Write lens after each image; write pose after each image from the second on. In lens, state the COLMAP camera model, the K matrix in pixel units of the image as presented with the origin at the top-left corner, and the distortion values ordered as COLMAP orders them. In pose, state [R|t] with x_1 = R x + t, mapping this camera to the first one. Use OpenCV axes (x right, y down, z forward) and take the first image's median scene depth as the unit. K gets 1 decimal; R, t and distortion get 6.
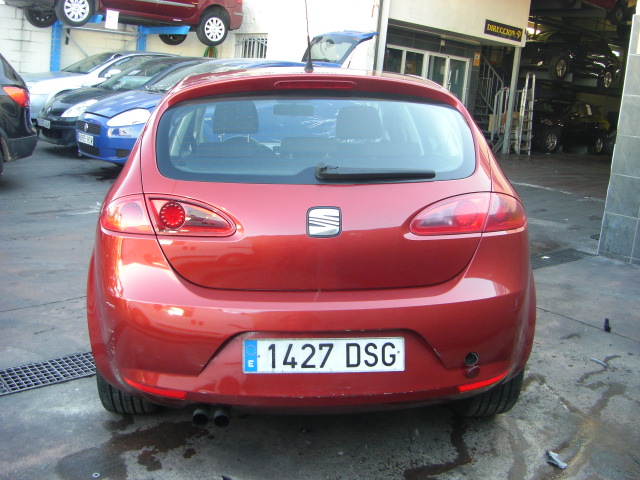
lens RADIAL K [[722.2, 0, 320.0], [0, 722.2, 240.0], [0, 0, 1]] dist [-0.163815, 0.043924]
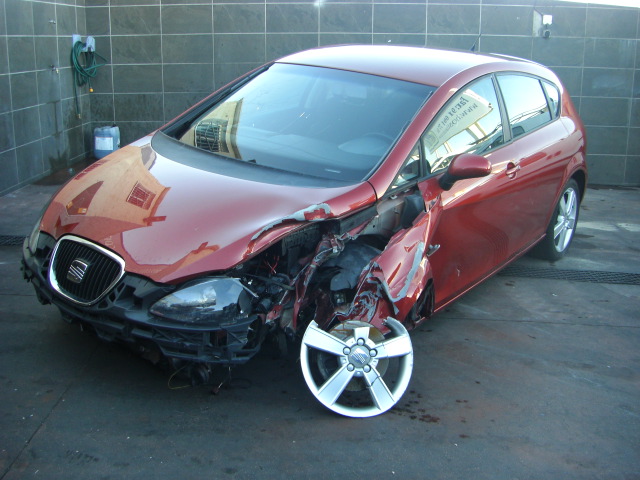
lens RADIAL K [[722.2, 0, 320.0], [0, 722.2, 240.0], [0, 0, 1]] dist [-0.163815, 0.043924]
pose [[-0.739807, -0.266668, 0.617717, -1.151722], [0.071983, 0.881462, 0.466737, -0.815965], [-0.668958, 0.389760, -0.632916, 3.114126]]
